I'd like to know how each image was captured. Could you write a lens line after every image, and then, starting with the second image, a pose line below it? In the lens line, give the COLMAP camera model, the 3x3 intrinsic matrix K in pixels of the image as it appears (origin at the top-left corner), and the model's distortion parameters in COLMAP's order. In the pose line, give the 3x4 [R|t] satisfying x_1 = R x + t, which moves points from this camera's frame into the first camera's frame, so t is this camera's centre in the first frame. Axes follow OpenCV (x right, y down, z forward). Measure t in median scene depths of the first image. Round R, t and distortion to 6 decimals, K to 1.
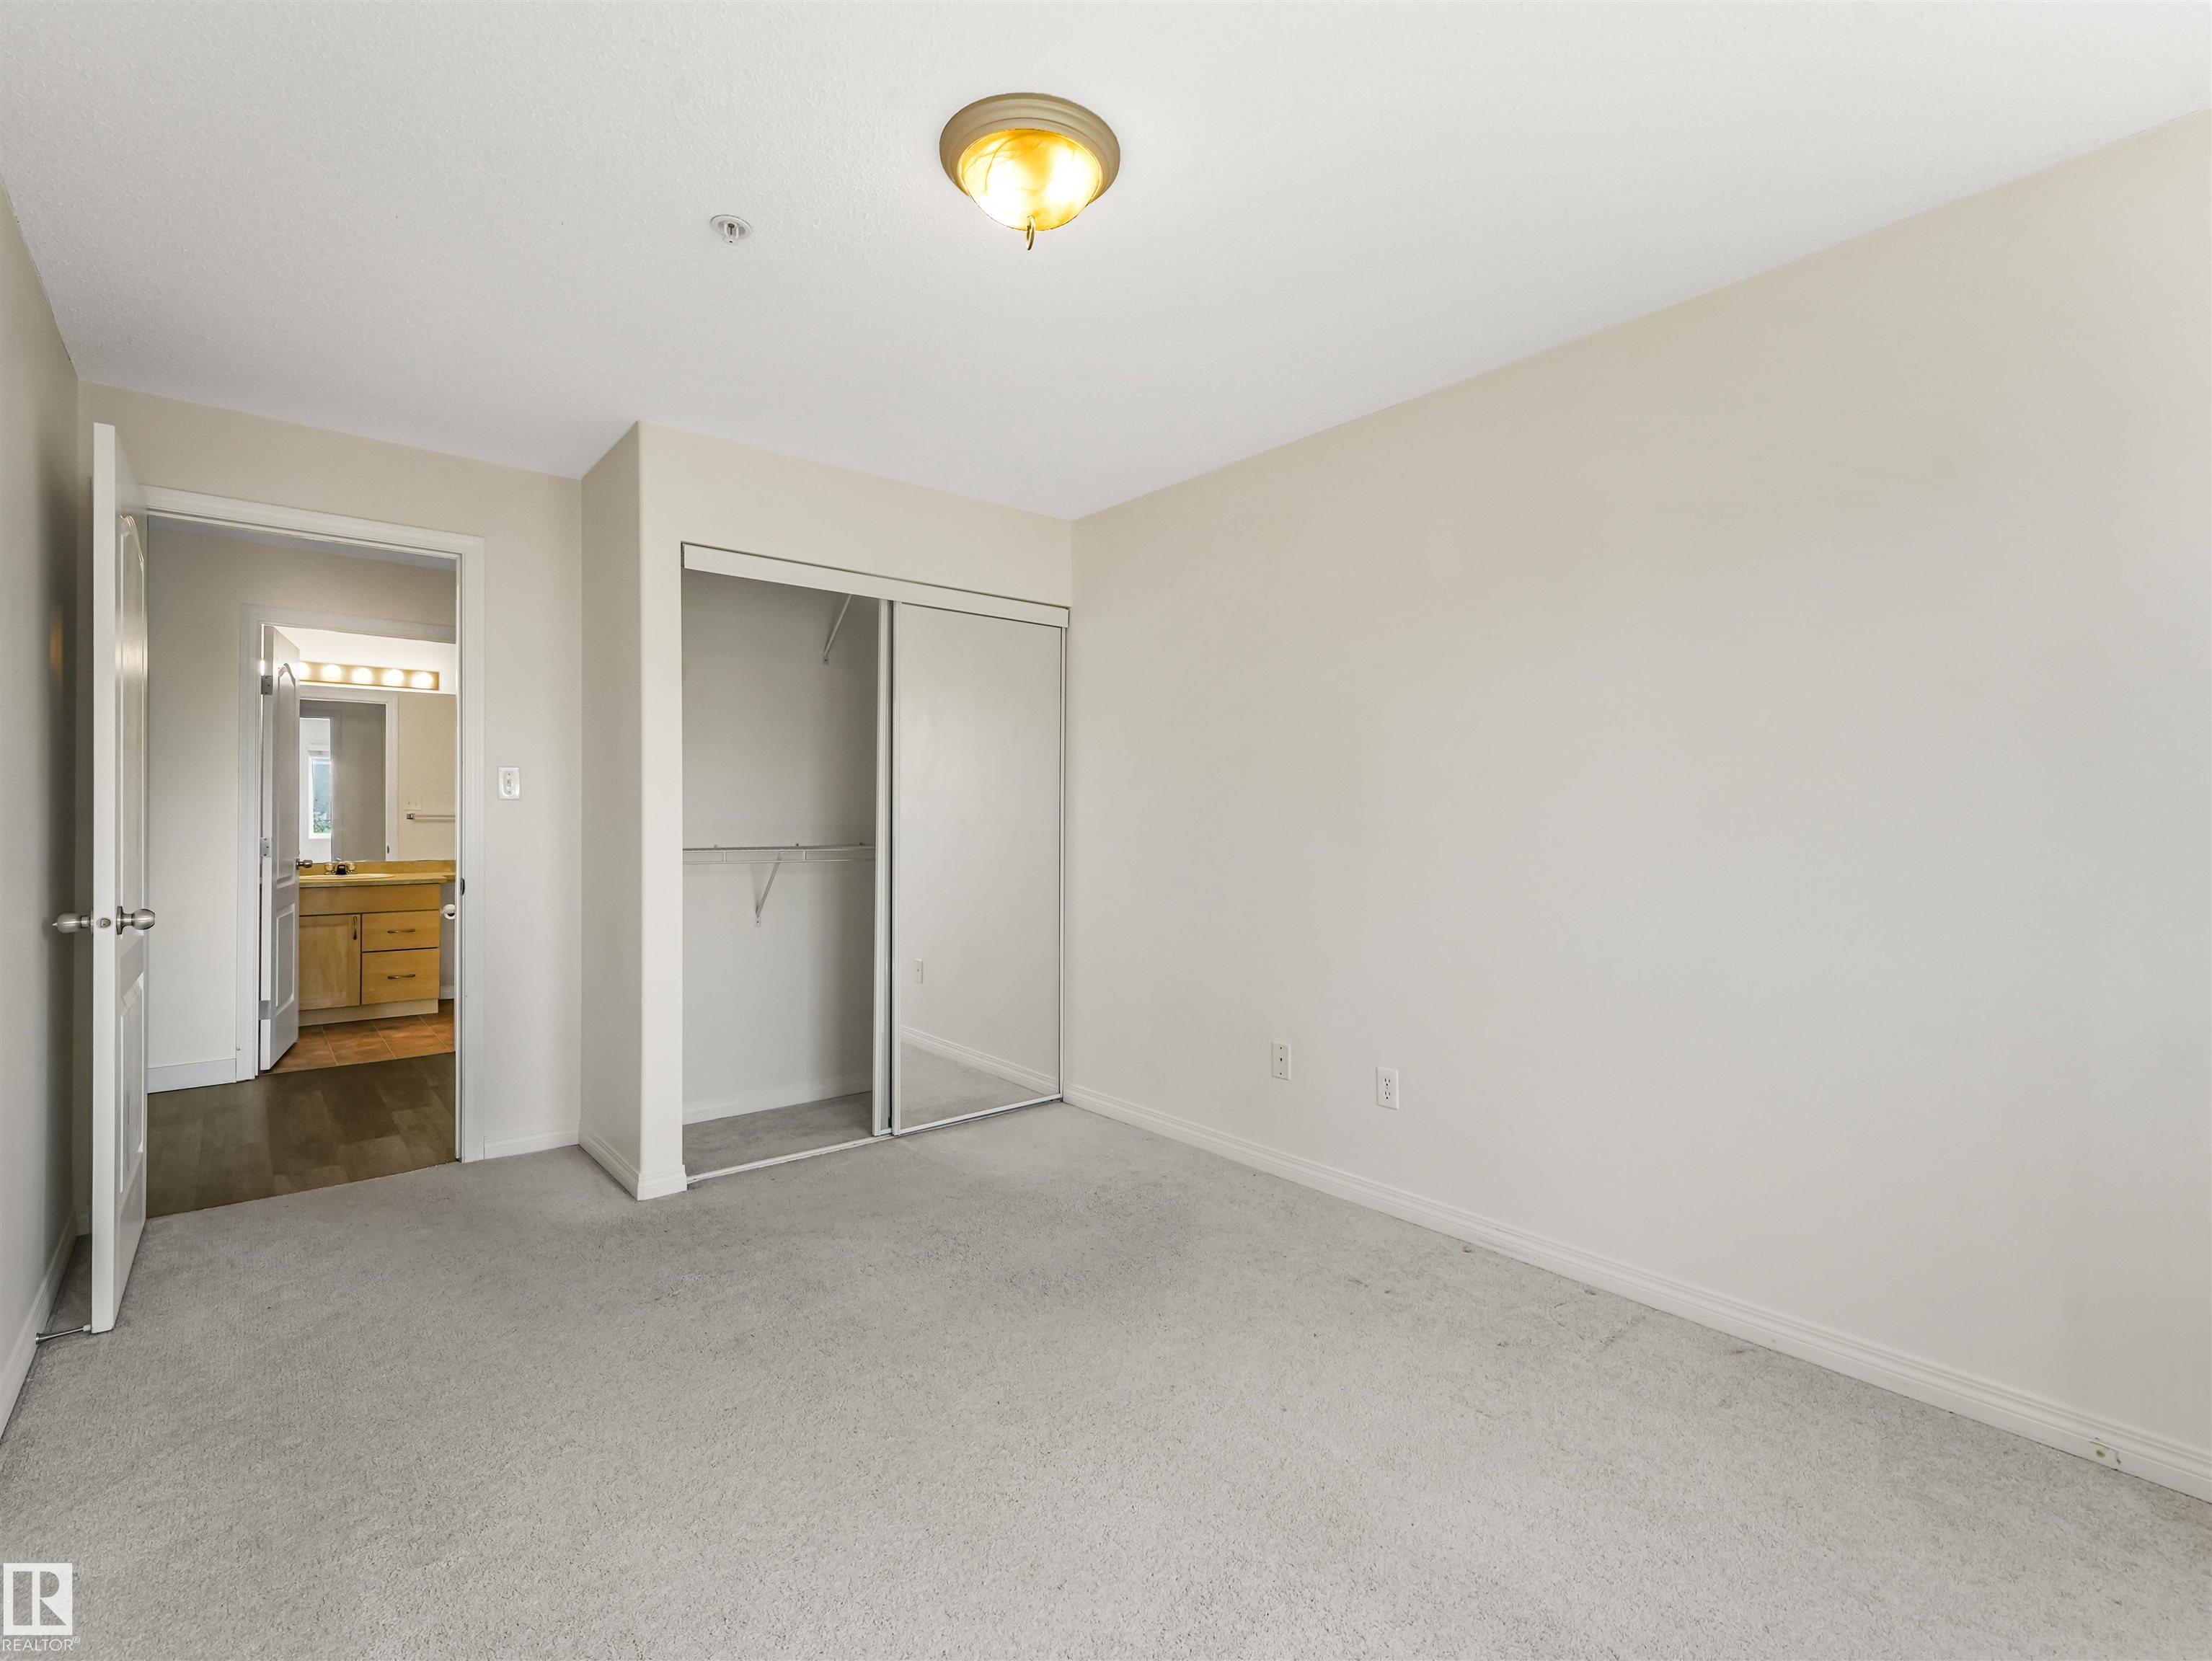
lens RADIAL K [[1019.5, 0, 1107.0], [0, 1019.5, 782.3], [0, 0, 1]] dist [-0.013300, 0.000022]
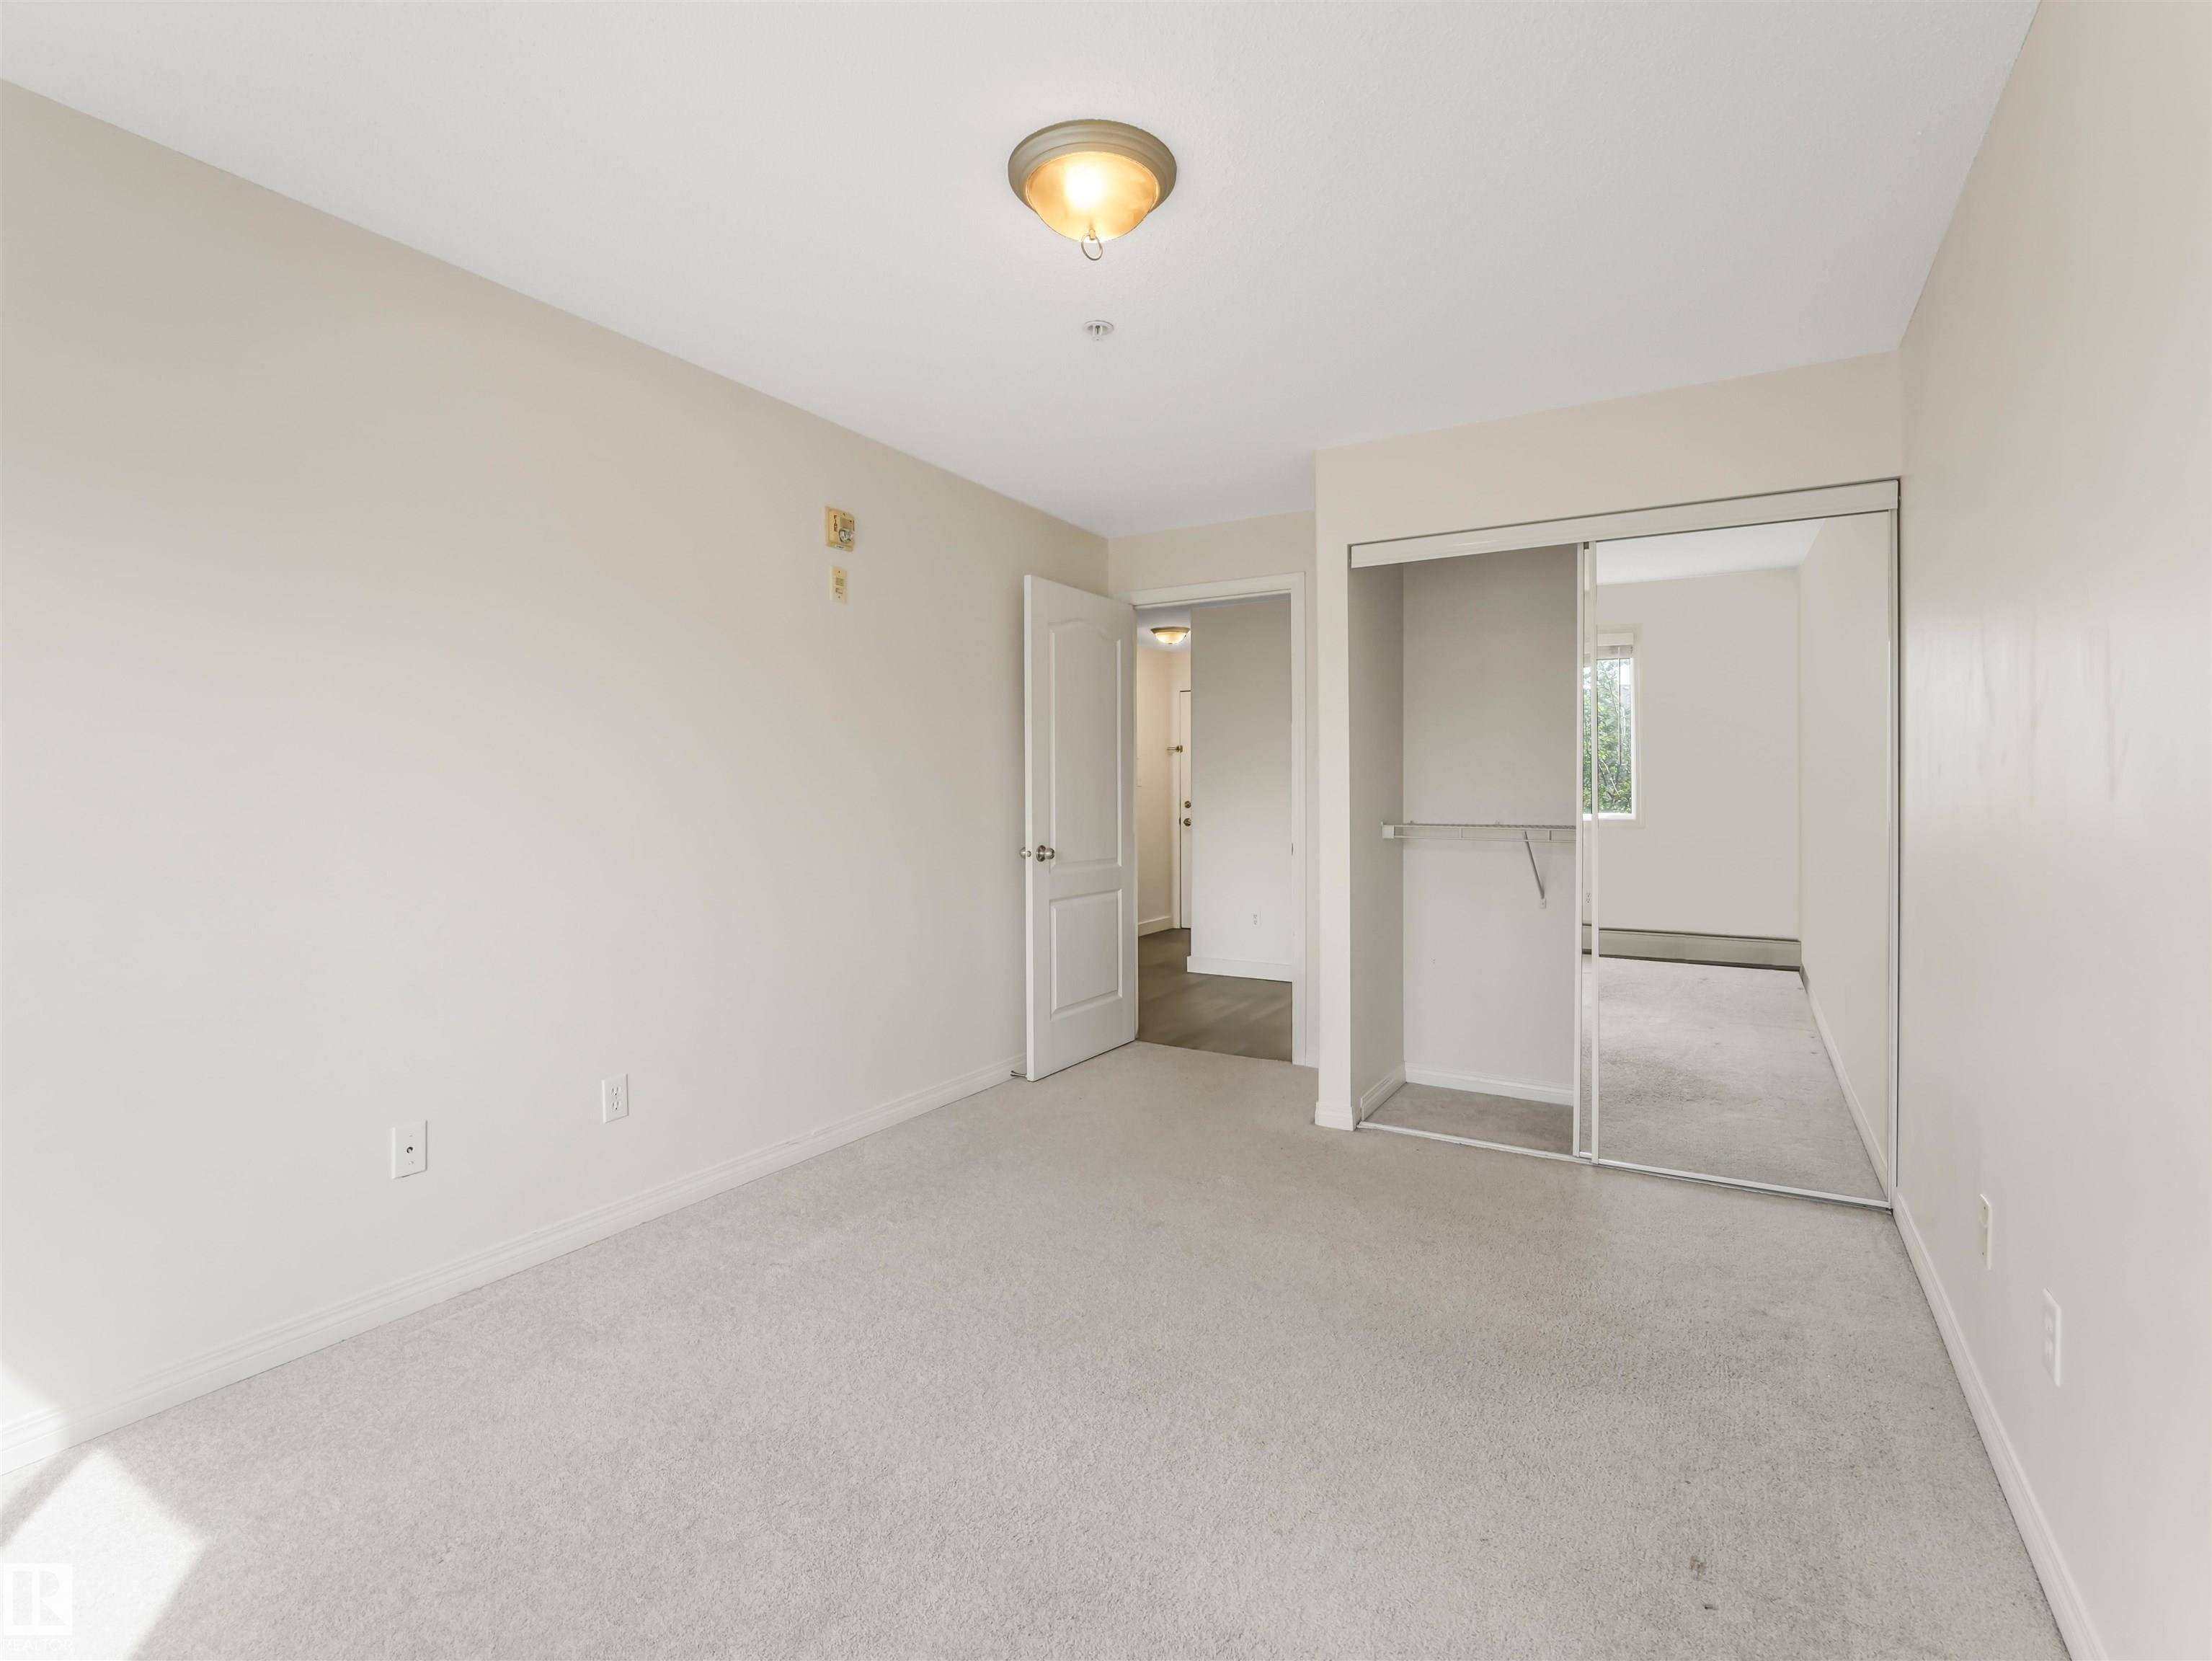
lens RADIAL K [[1039.3, 0, 1110.2], [0, 1039.3, 769.5], [0, 0, 1]] dist [-0.015667, 0.000433]
pose [[0.327224, -0.023089, -0.944665, 0.522364], [0.033088, 0.999368, -0.012964, 0.012690], [0.944367, -0.027015, 0.327781, 0.355142]]
